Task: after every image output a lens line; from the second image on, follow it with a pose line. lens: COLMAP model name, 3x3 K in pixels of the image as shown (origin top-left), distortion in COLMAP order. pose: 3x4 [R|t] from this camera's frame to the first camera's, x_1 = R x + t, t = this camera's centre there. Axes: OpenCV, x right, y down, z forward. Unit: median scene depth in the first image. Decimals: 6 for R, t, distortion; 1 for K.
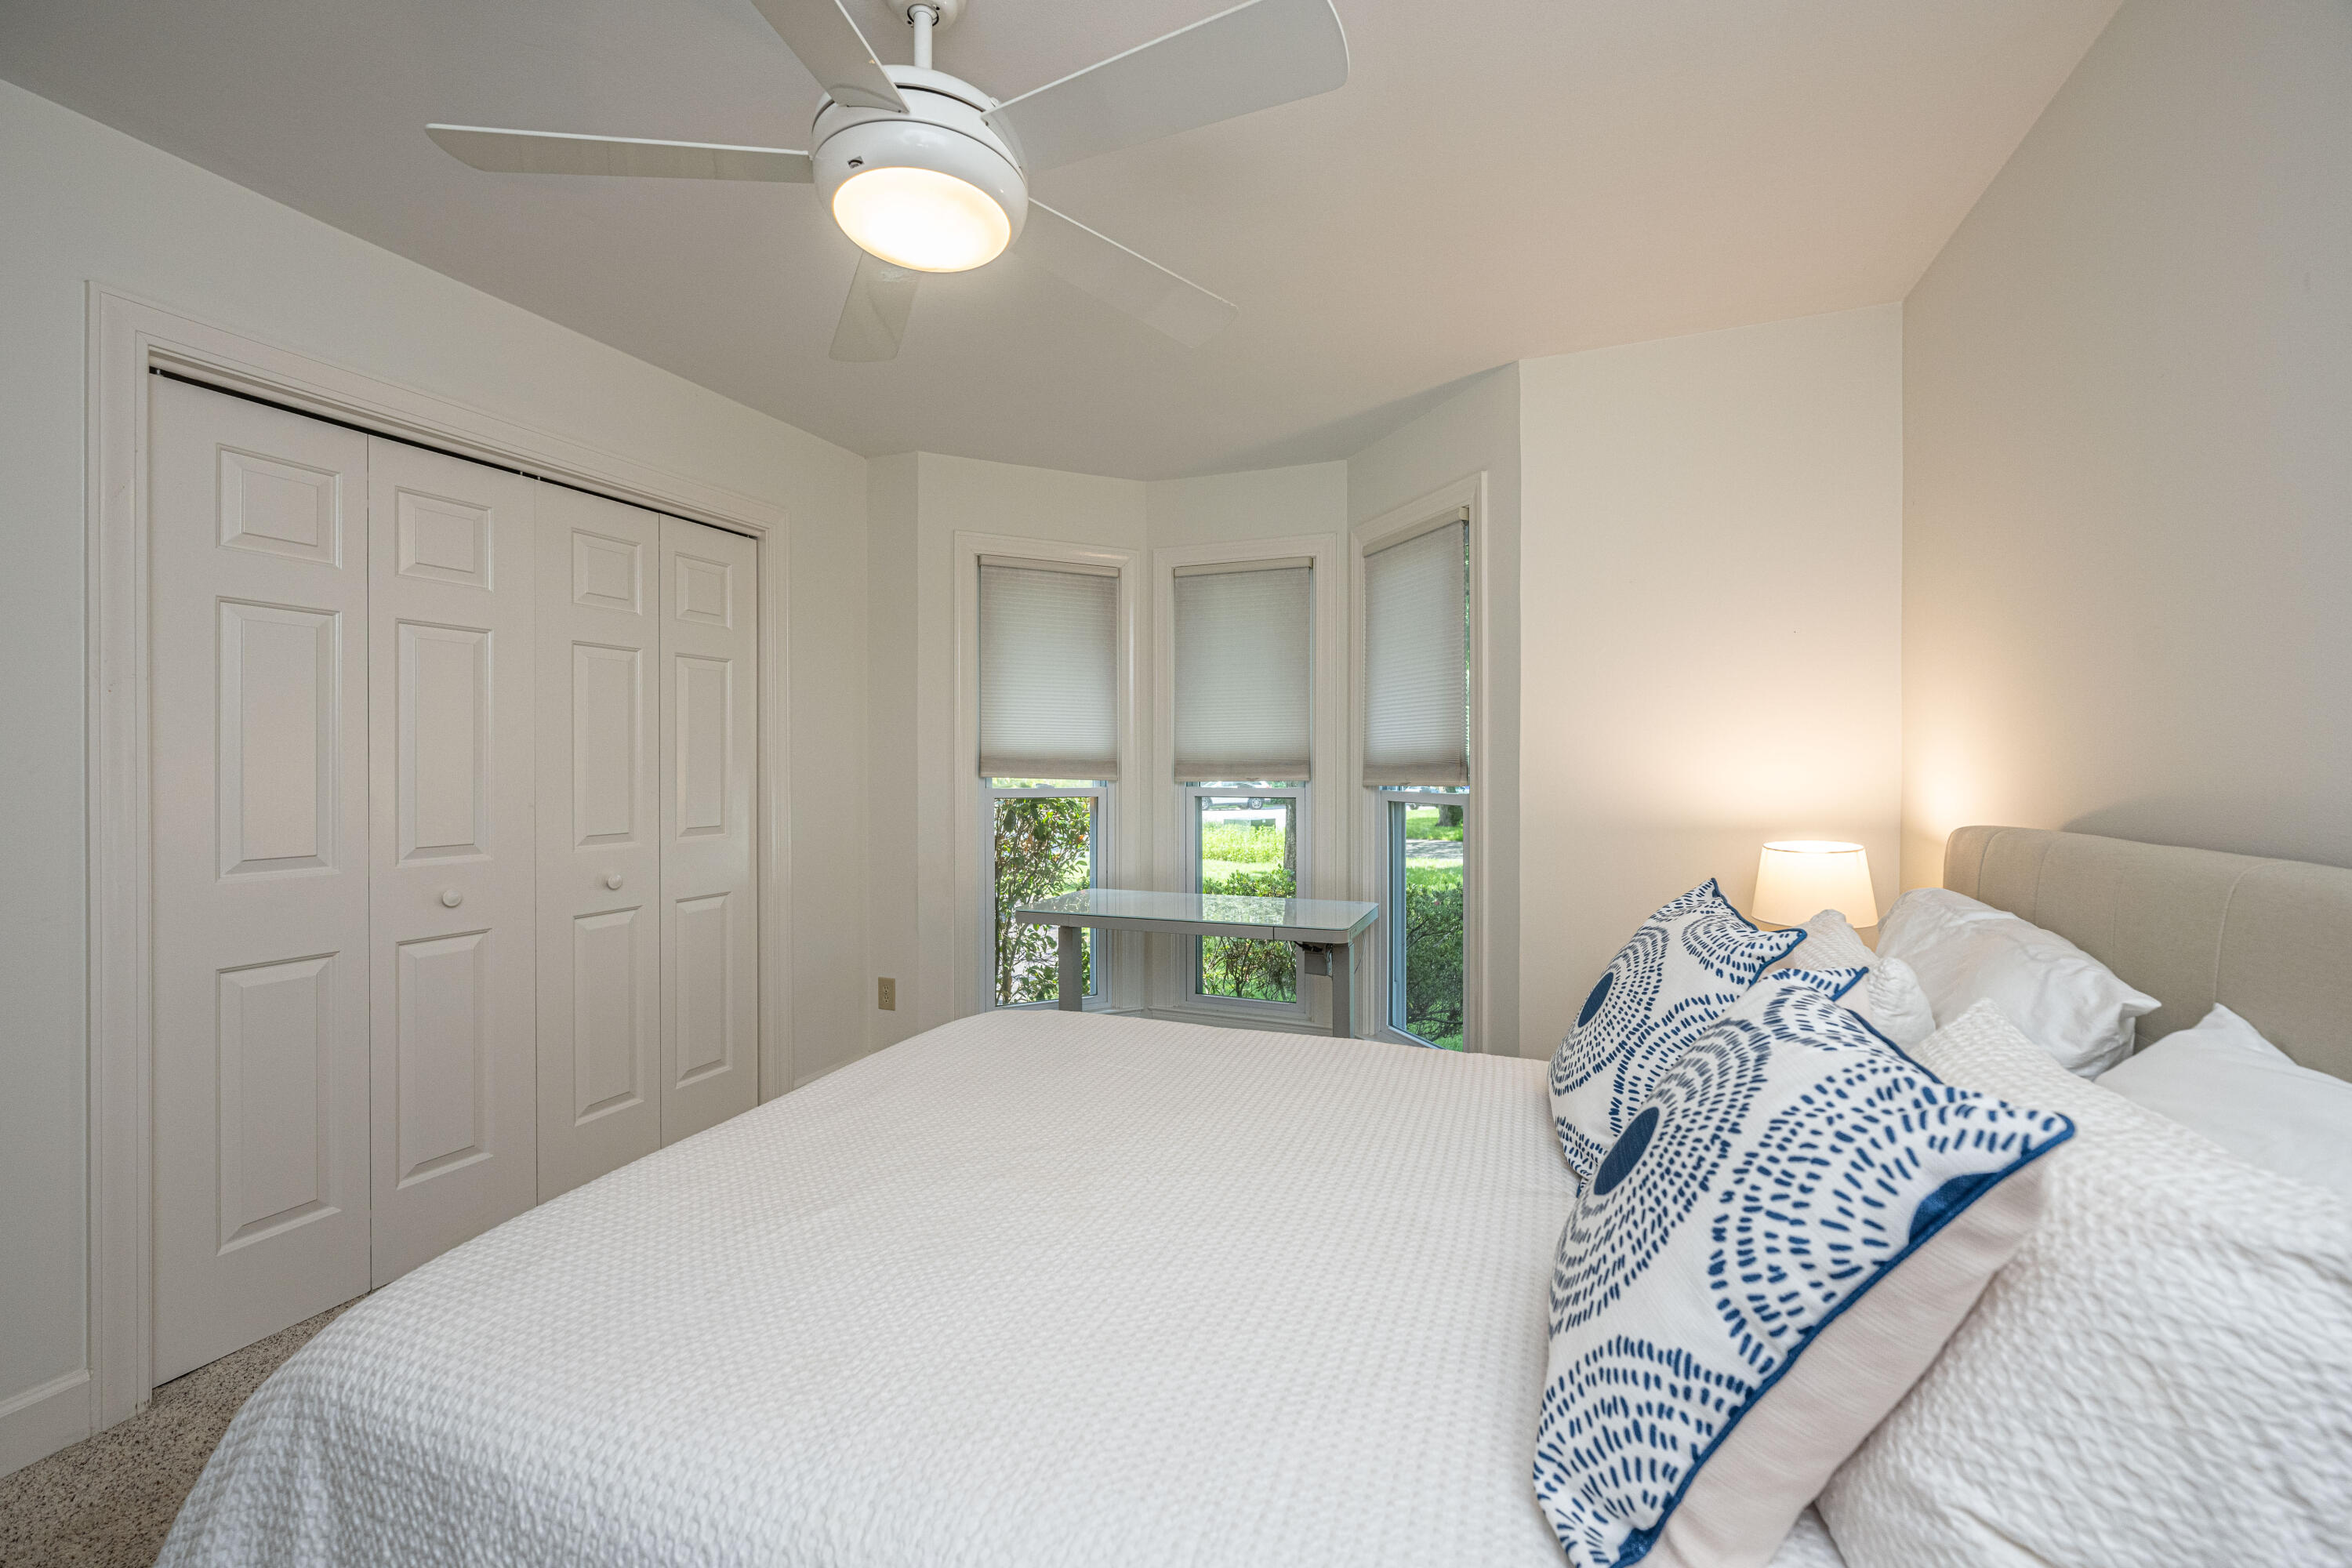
lens RADIAL K [[940.7, 0, 1170.6], [0, 940.7, 778.0], [0, 0, 1]] dist [-0.000345, -0.000076]
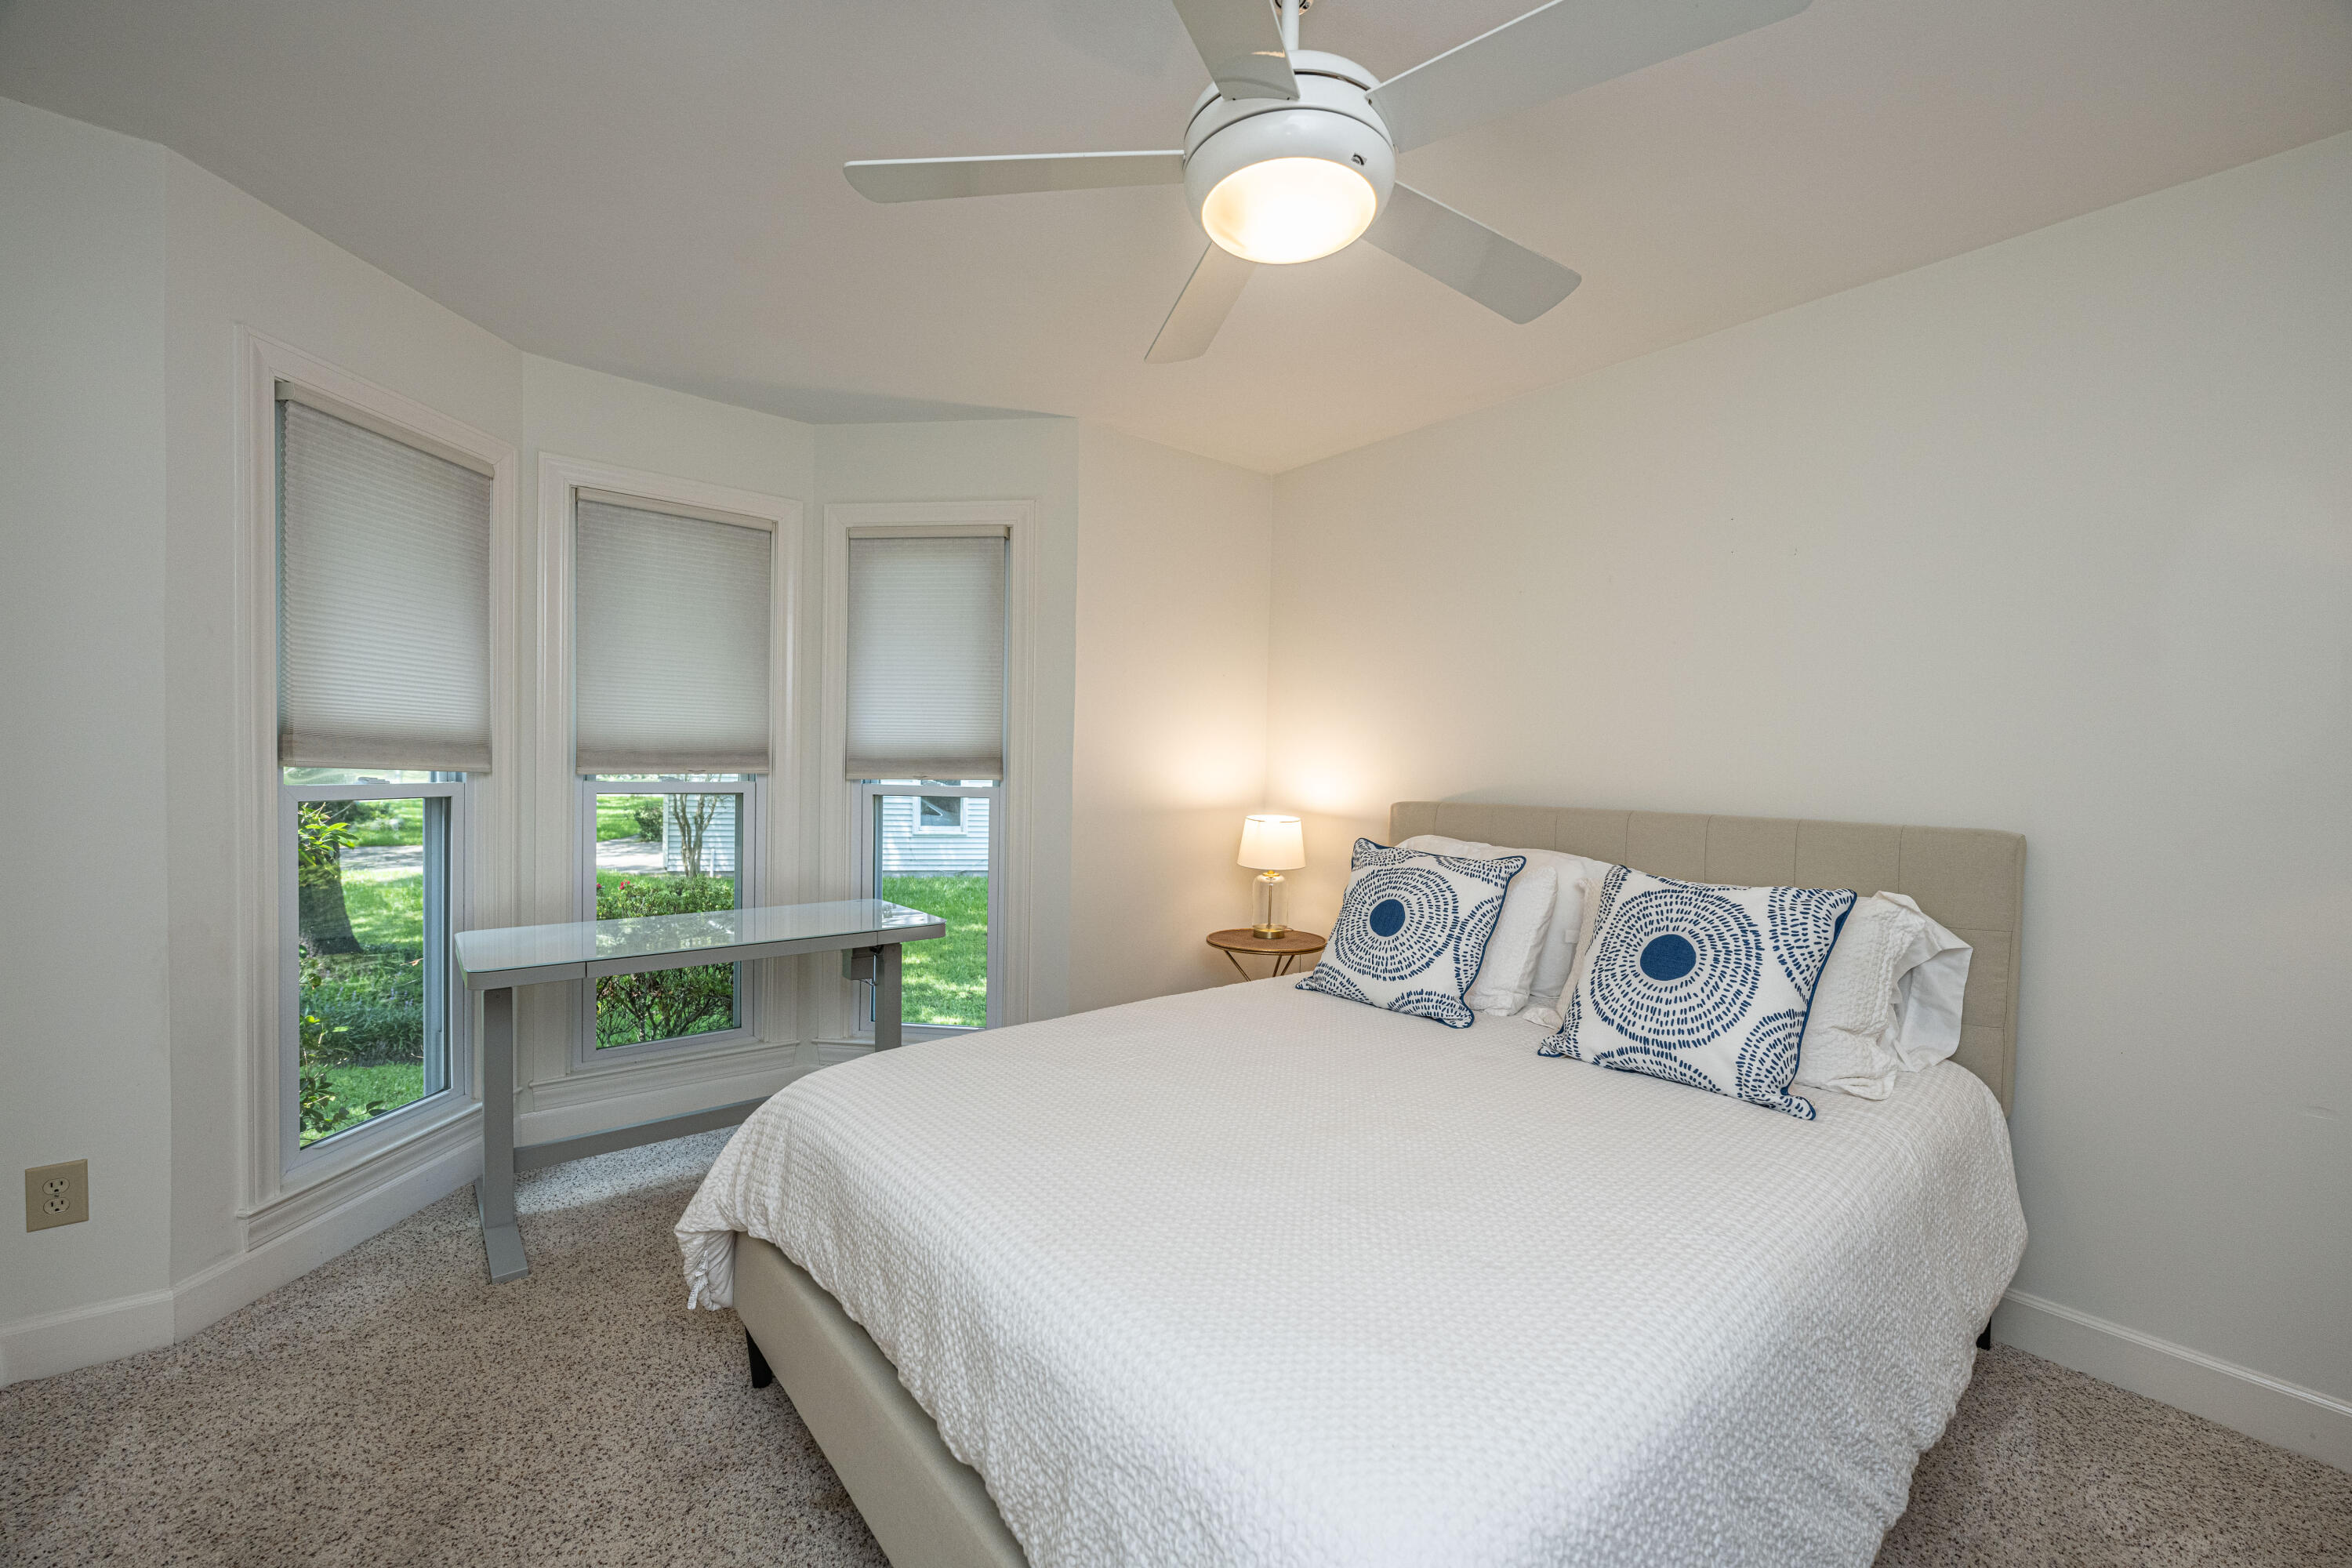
lens RADIAL K [[940.7, 0, 1170.6], [0, 940.7, 778.0], [0, 0, 1]] dist [-0.000345, -0.000076]
pose [[0.469610, -0.001951, 0.882872, -1.265318], [-0.008390, 0.999943, 0.006672, -0.008141], [-0.882834, -0.010541, 0.469567, 0.660442]]
